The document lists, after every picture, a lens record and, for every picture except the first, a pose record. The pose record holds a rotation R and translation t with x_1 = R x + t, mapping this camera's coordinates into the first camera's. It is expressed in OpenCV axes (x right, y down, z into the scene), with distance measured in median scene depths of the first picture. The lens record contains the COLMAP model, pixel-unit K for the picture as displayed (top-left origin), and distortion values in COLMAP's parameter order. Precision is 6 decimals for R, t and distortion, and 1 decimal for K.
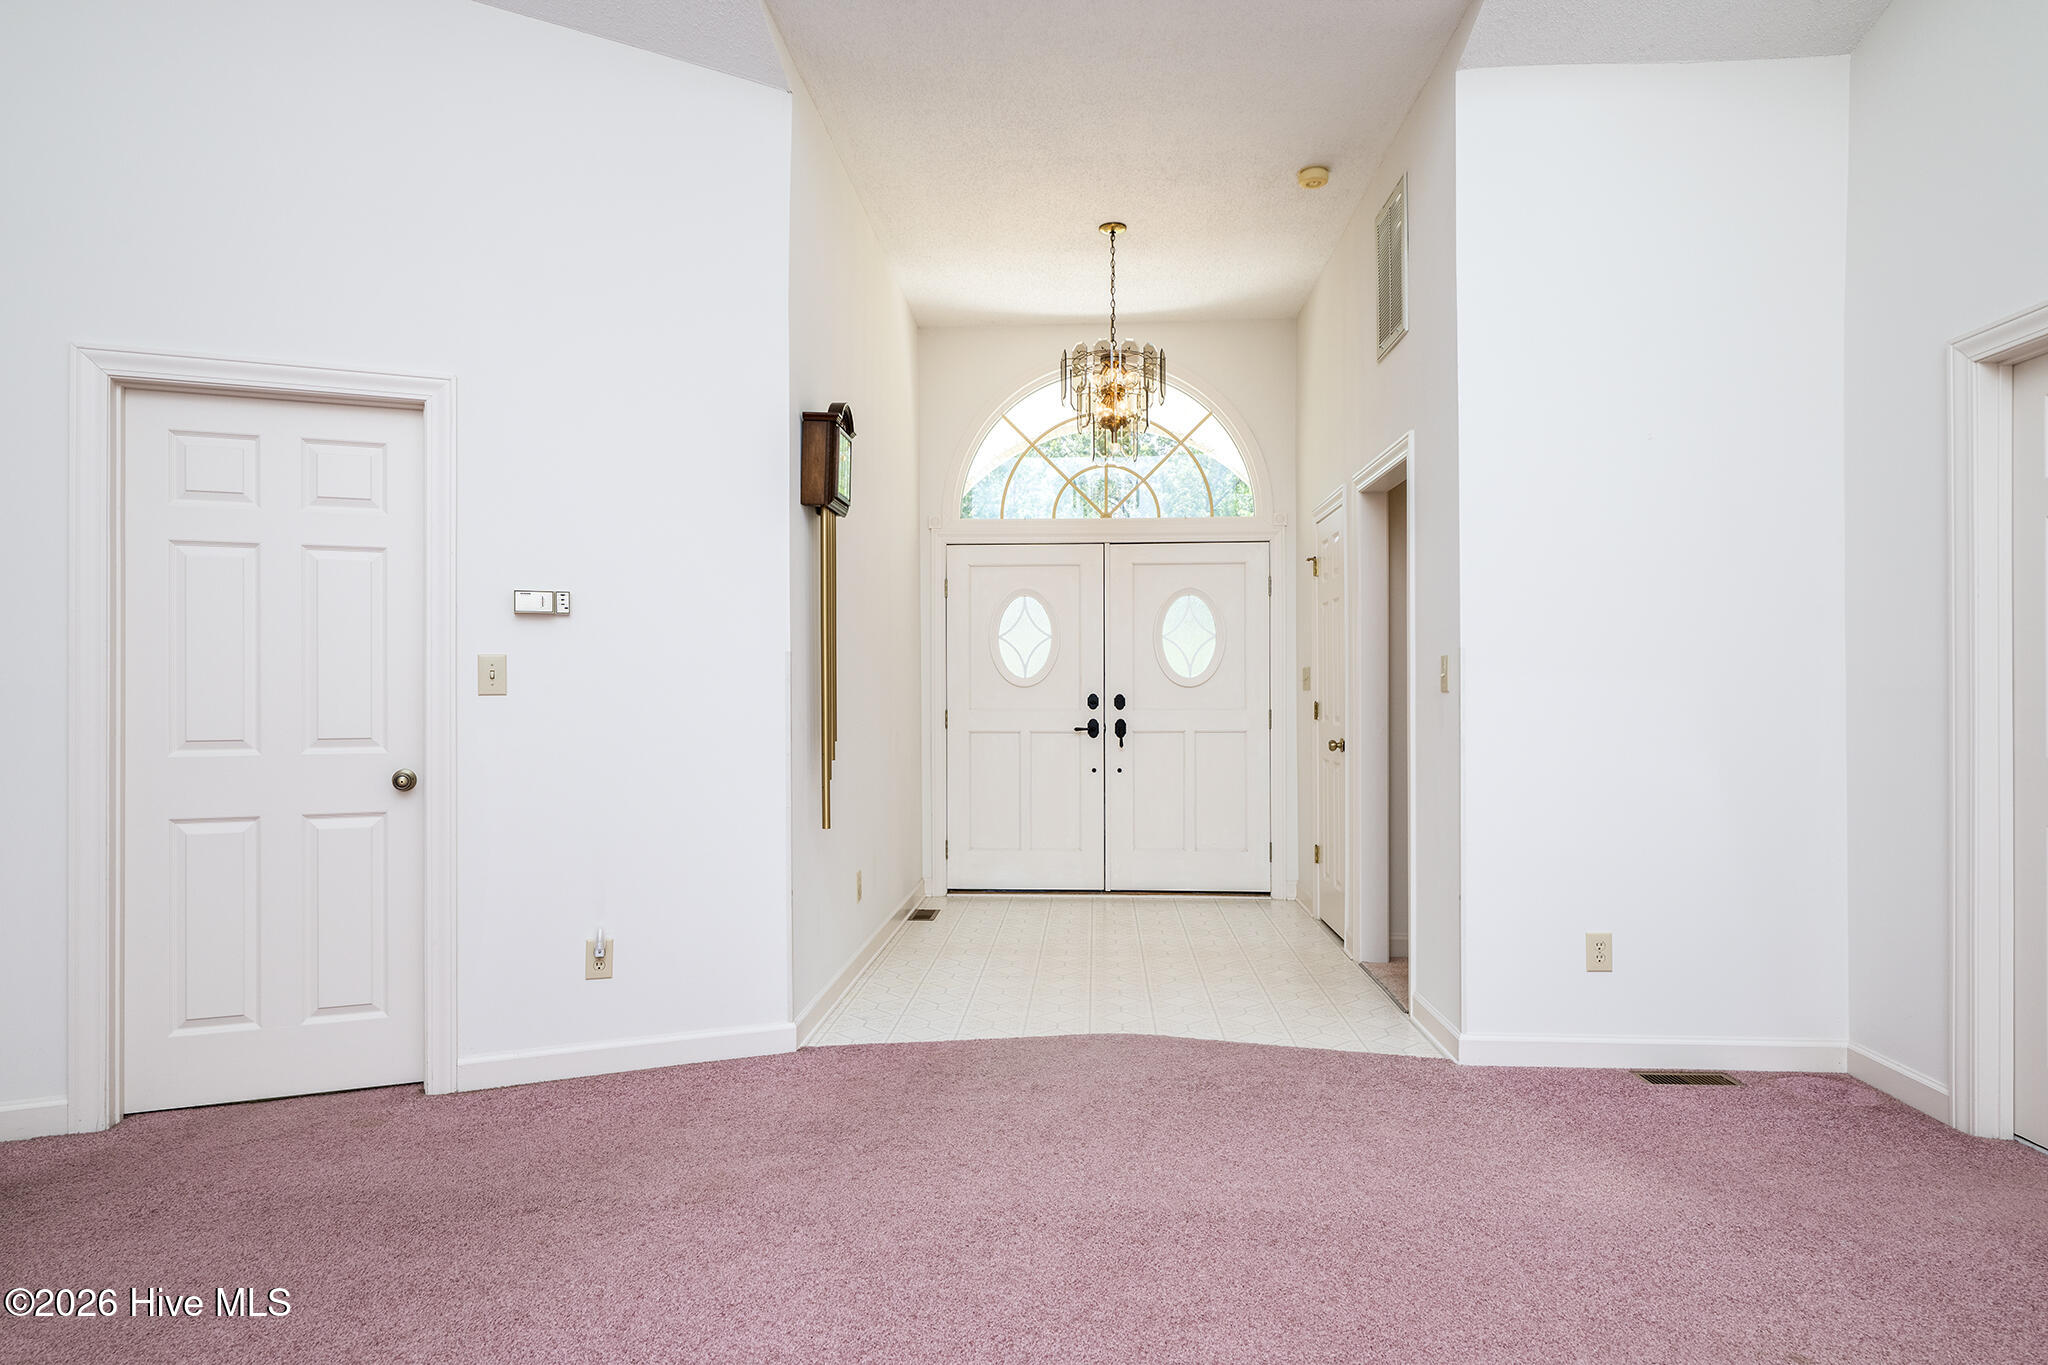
lens RADIAL K [[1151.7, 0, 1024.0], [0, 1151.7, 682.5], [0, 0, 1]] dist [-0.005130, -0.001717]
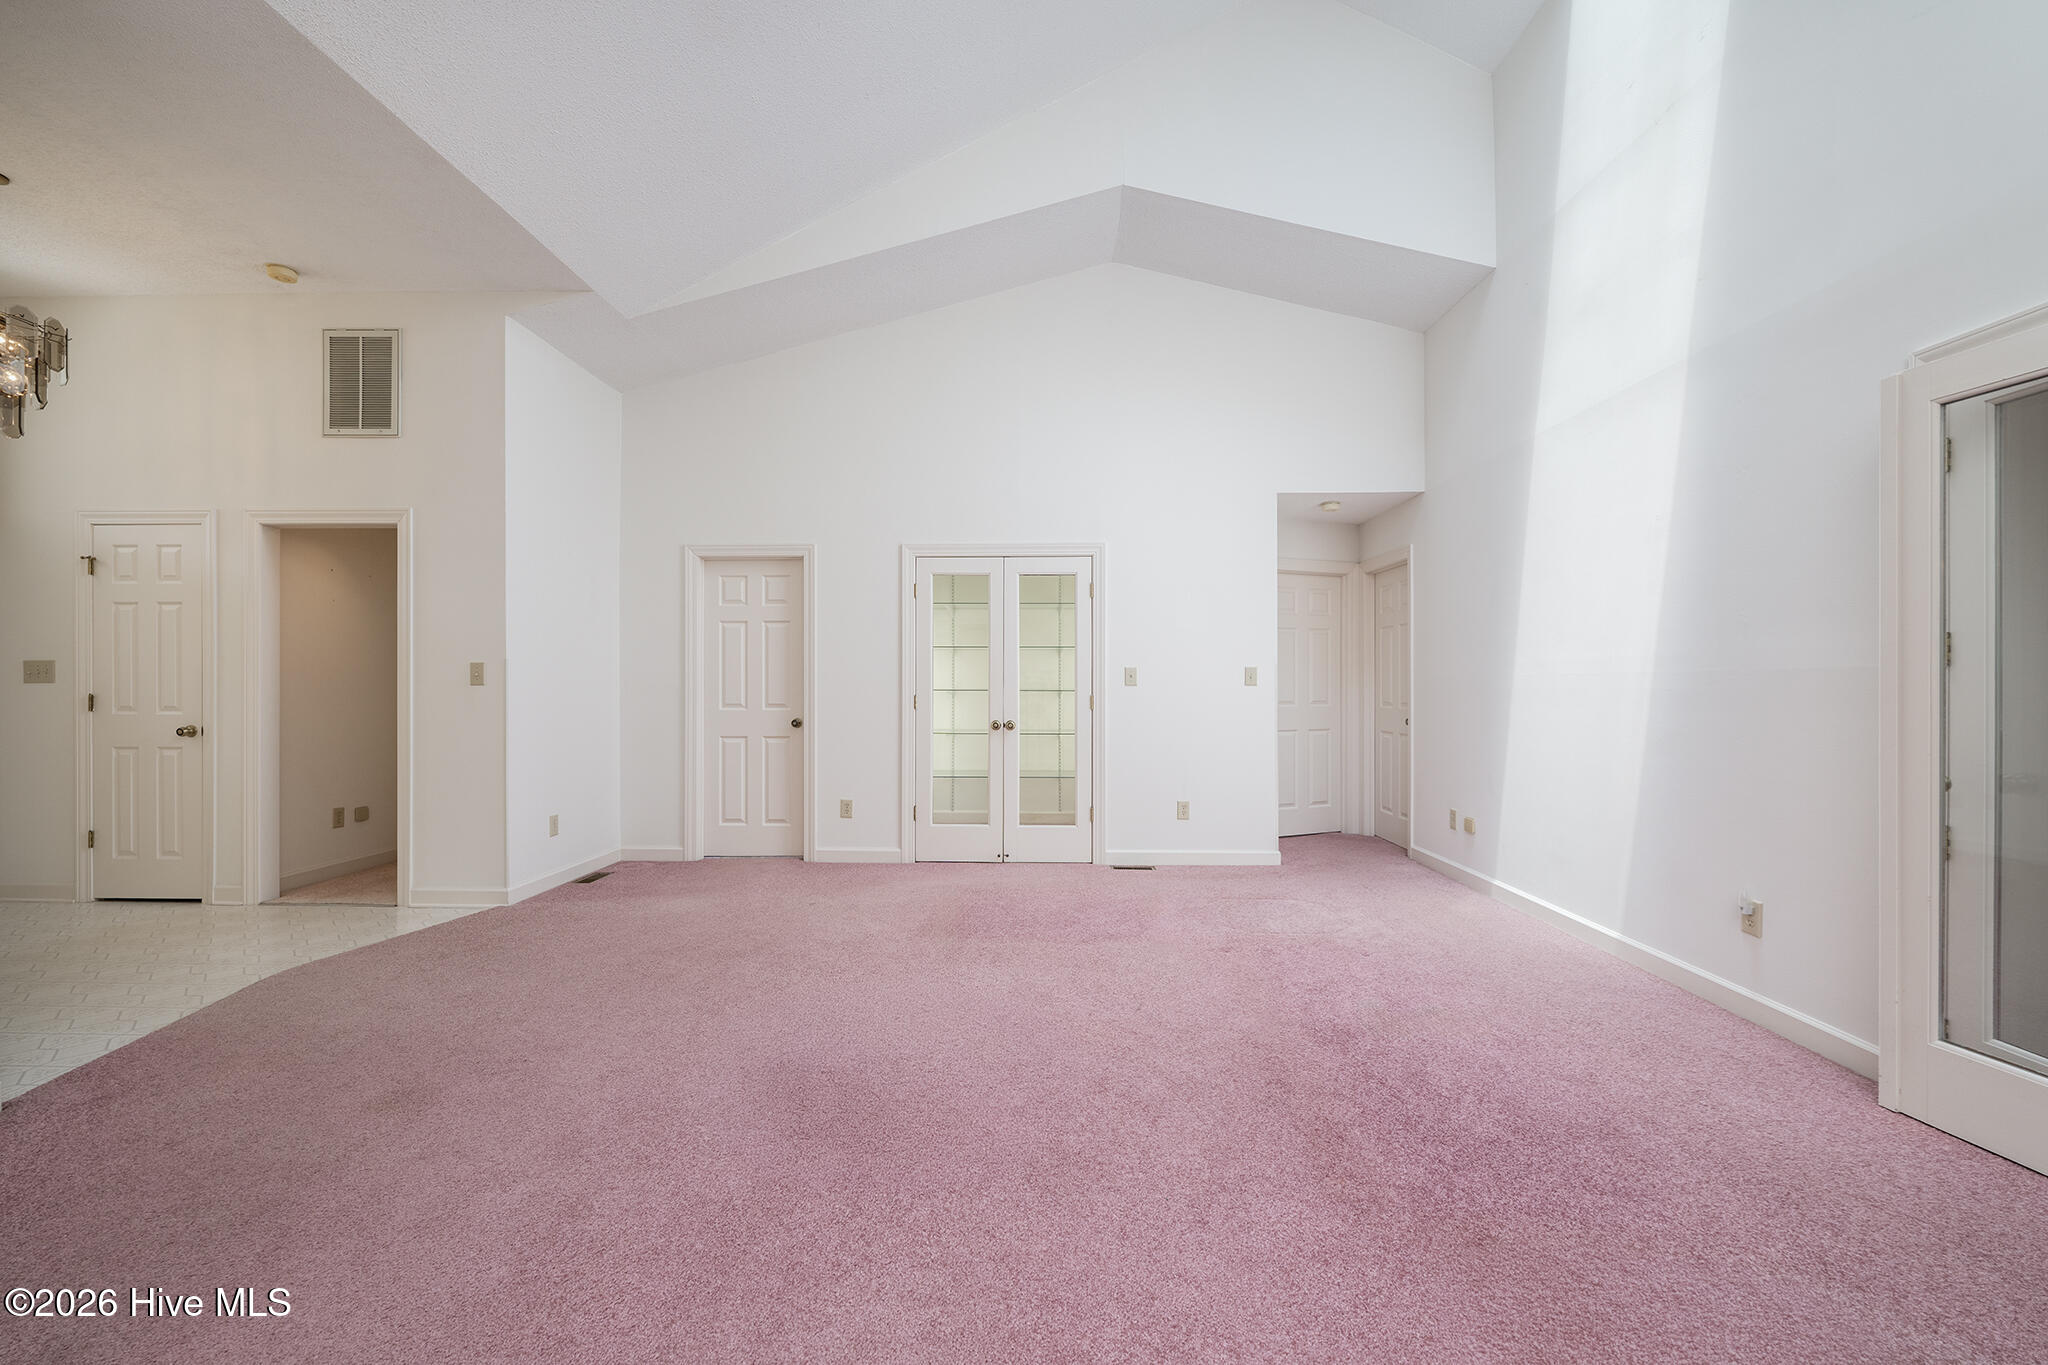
lens RADIAL K [[816.9, 0, 1021.8], [0, 816.9, 681.9], [0, 0, 1]] dist [-0.002633, -0.000296]
pose [[-0.032065, 0.006790, 0.999463, -0.516700], [-0.009856, 0.999926, -0.007109, 0.002529], [-0.999437, -0.010079, -0.031996, 0.173612]]
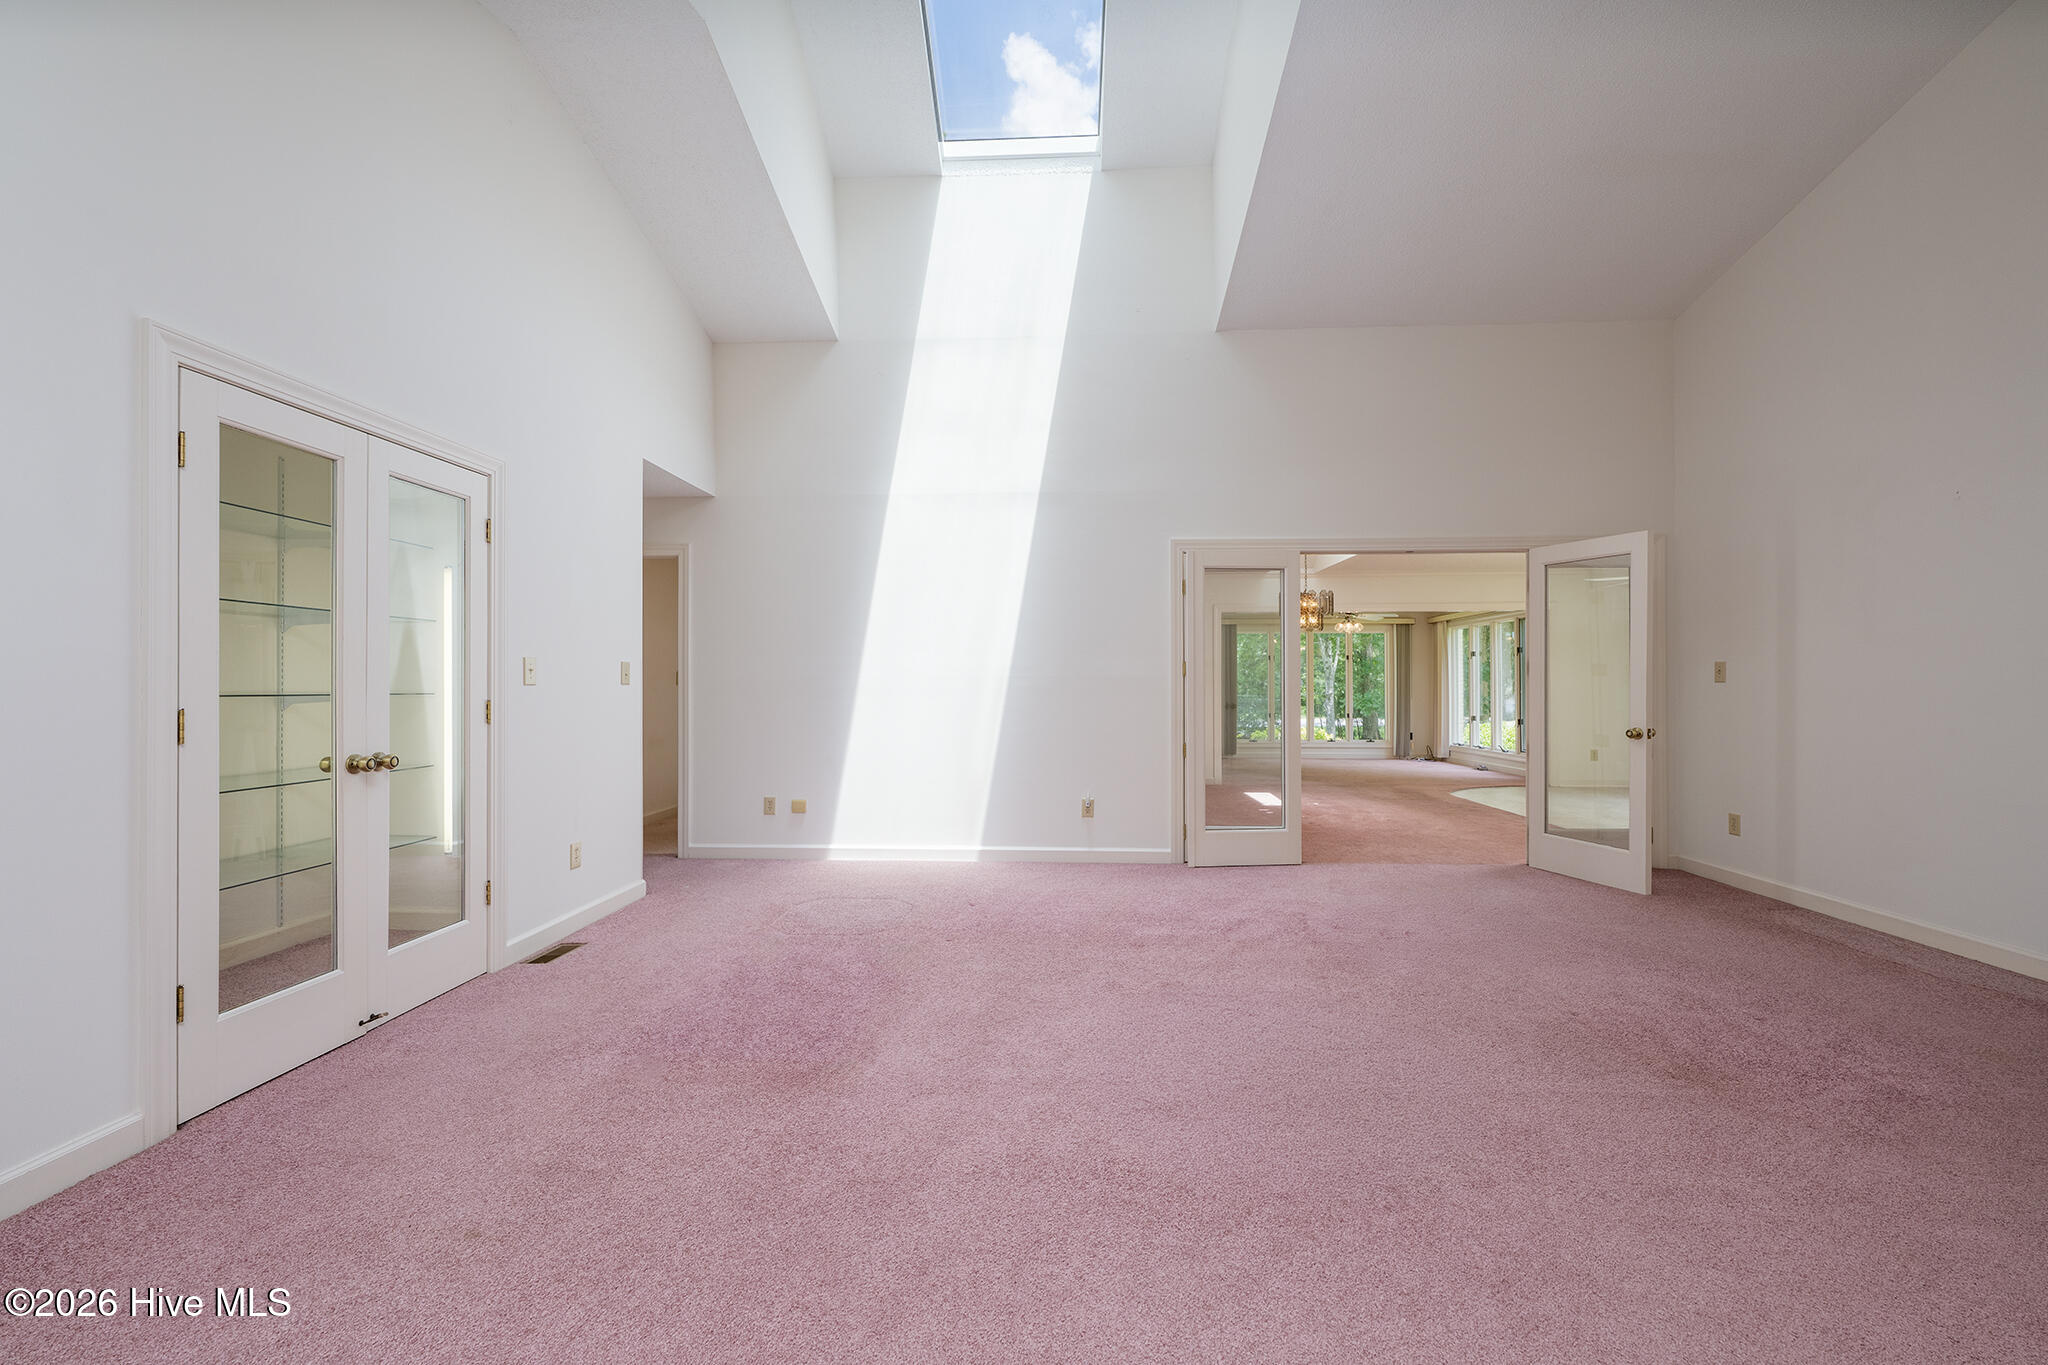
lens RADIAL K [[816.9, 0, 1021.8], [0, 816.9, 681.9], [0, 0, 1]] dist [-0.002633, -0.000296]
pose [[-0.999995, 0.002986, 0.000606, 0.041890], [0.002979, 0.999926, -0.011830, 0.004983], [-0.000641, -0.011828, -0.999930, 0.647902]]
